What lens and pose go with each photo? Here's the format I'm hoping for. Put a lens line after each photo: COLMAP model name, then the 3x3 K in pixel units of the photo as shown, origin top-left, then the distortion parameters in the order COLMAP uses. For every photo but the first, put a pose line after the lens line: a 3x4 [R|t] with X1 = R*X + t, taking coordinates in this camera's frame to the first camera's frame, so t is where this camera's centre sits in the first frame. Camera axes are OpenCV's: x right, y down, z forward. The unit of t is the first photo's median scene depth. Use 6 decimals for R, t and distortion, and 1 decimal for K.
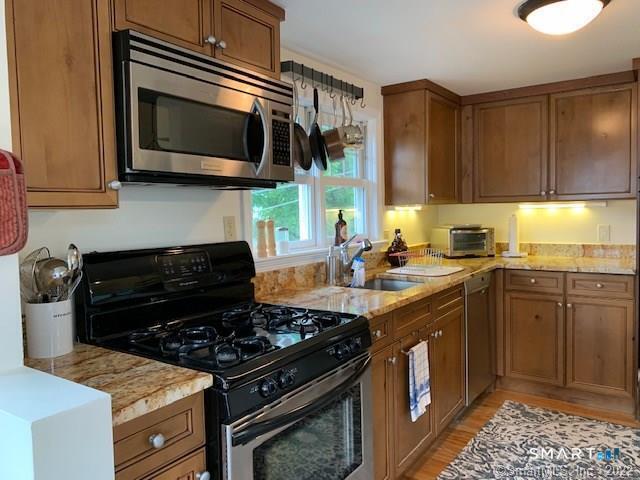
lens RADIAL K [[489.2, 0, 316.9], [0, 489.2, 233.1], [0, 0, 1]] dist [0.045829, -0.052753]
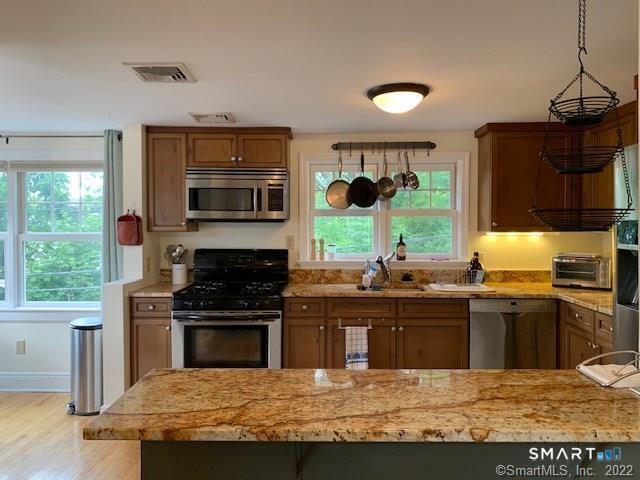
lens RADIAL K [[489.2, 0, 320.3], [0, 489.2, 234.6], [0, 0, 1]] dist [0.045829, -0.052753]
pose [[0.556168, 0.039981, -0.830108, 1.110384], [-0.053076, 0.998512, 0.012531, -0.053807], [0.829373, 0.037090, 0.557462, 0.051424]]
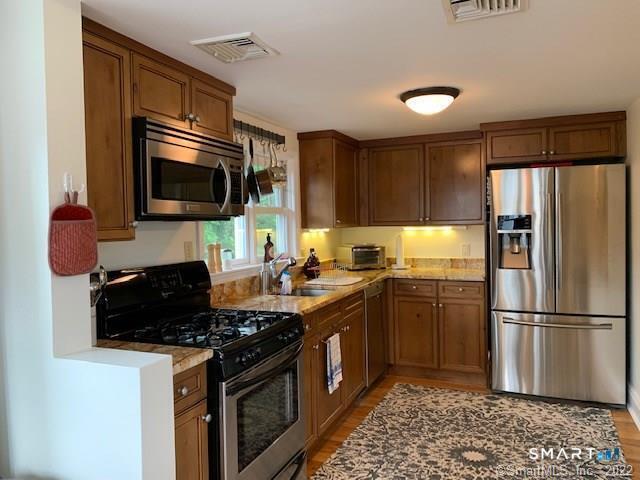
lens RADIAL K [[489.2, 0, 316.0], [0, 489.2, 234.1], [0, 0, 1]] dist [0.045829, -0.052753]
pose [[0.978863, -0.003547, 0.204488, -0.090237], [0.009407, 0.999572, -0.027695, -0.011373], [-0.204302, 0.029033, 0.978477, -0.245834]]
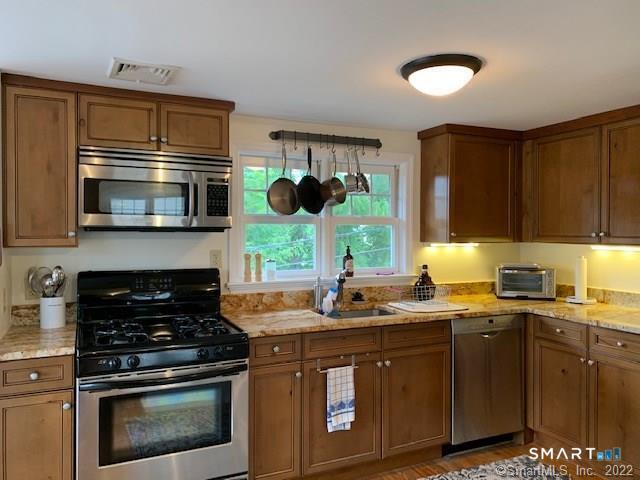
lens RADIAL K [[489.2, 0, 317.6], [0, 489.2, 234.9], [0, 0, 1]] dist [0.045829, -0.052753]
pose [[0.862618, 0.029231, -0.505010, 0.595829], [-0.046560, 0.998679, -0.021725, -0.047217], [0.503708, 0.042253, 0.862840, -0.035716]]
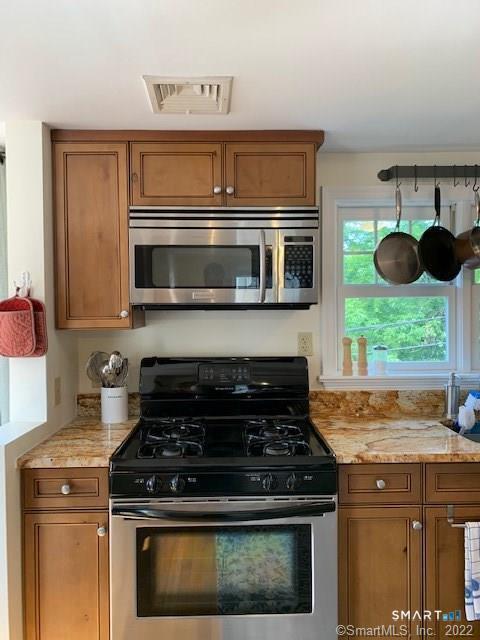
lens RADIAL K [[489.2, 0, 240.4], [0, 489.2, 317.0], [0, 0, 1]] dist [0.045829, -0.052753]
pose [[0.581321, 0.032070, -0.813042, 0.469267], [-0.043253, 0.999028, 0.008480, -0.055880], [0.812524, 0.030237, 0.582143, 0.210090]]
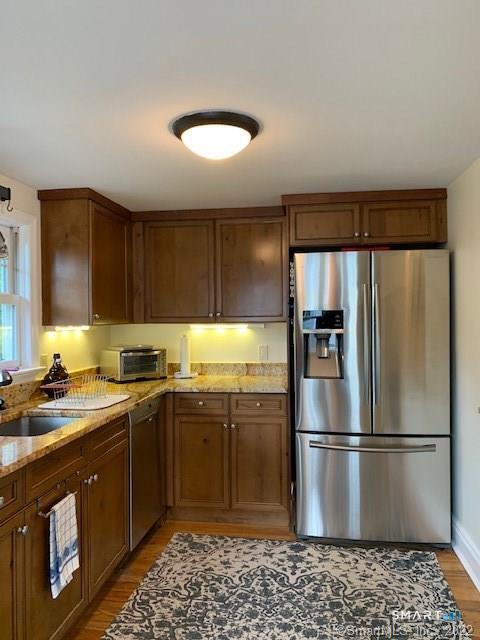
lens RADIAL K [[489.2, 0, 242.1], [0, 489.2, 316.9], [0, 0, 1]] dist [0.045829, -0.052753]
pose [[0.893598, 0.013512, 0.448665, 0.080001], [0.012955, 0.998354, -0.055868, -0.024235], [-0.448681, 0.055736, 0.891952, 0.087291]]
